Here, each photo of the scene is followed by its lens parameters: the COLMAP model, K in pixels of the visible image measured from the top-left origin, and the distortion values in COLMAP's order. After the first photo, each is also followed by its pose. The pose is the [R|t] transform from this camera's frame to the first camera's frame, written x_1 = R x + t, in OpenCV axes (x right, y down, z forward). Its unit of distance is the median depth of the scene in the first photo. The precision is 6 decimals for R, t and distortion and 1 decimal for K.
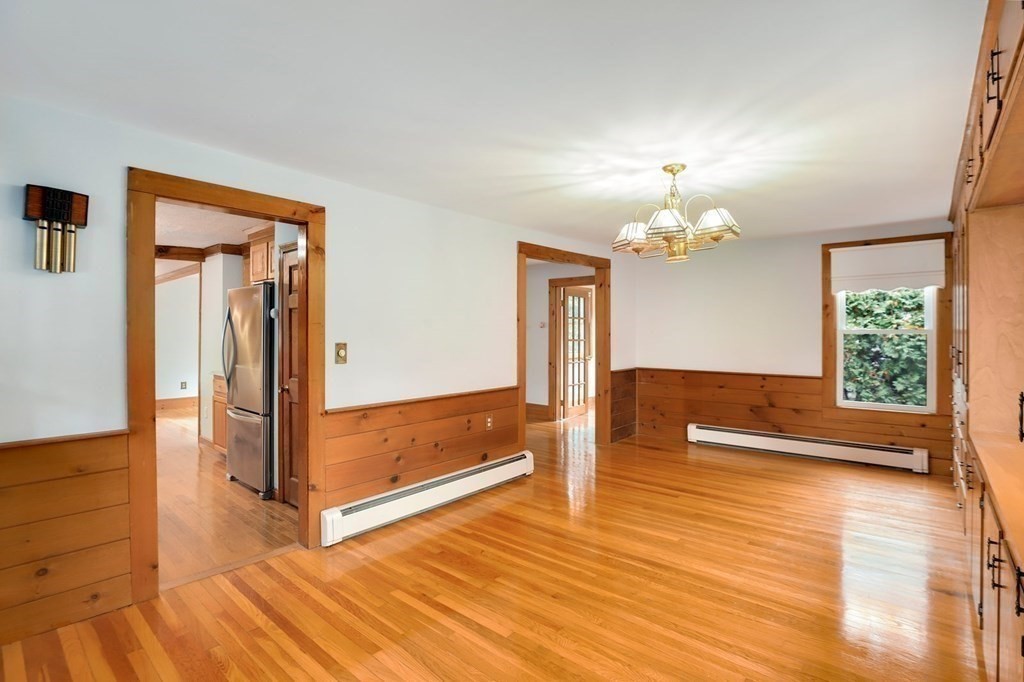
lens RADIAL K [[490.3, 0, 511.9], [0, 490.3, 334.6], [0, 0, 1]] dist [-0.019218, -0.000232]
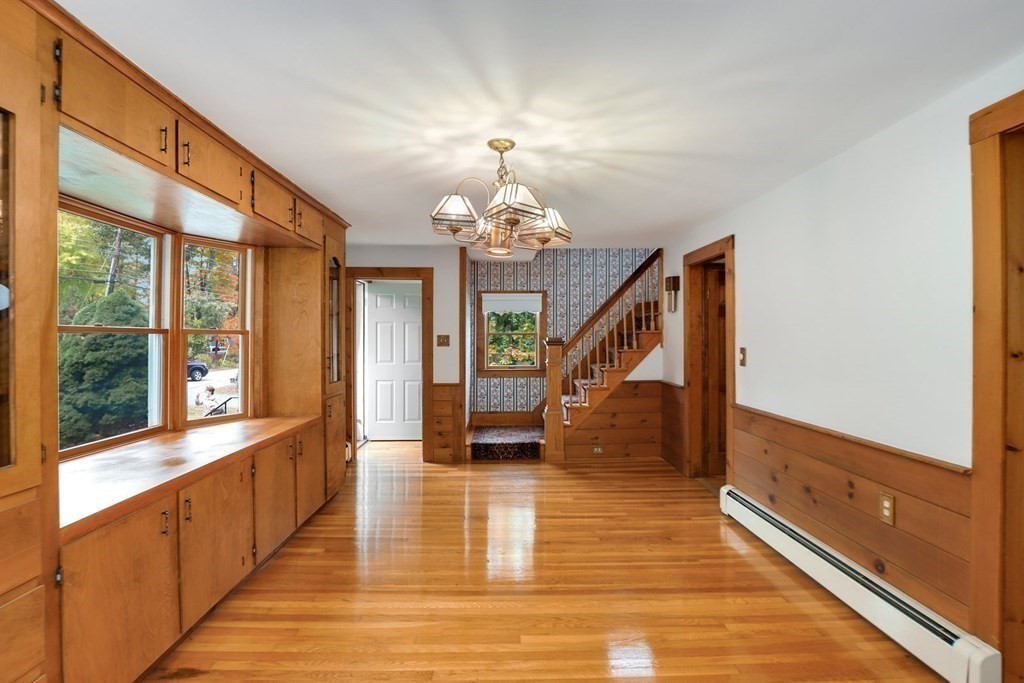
lens RADIAL K [[490.3, 0, 511.9], [0, 490.3, 335.1], [0, 0, 1]] dist [-0.019218, -0.000232]
pose [[-0.742465, 0.000995, -0.669884, 0.869352], [0.003070, 0.999993, -0.001918, -0.011715], [0.669878, -0.003480, -0.742463, 1.609746]]
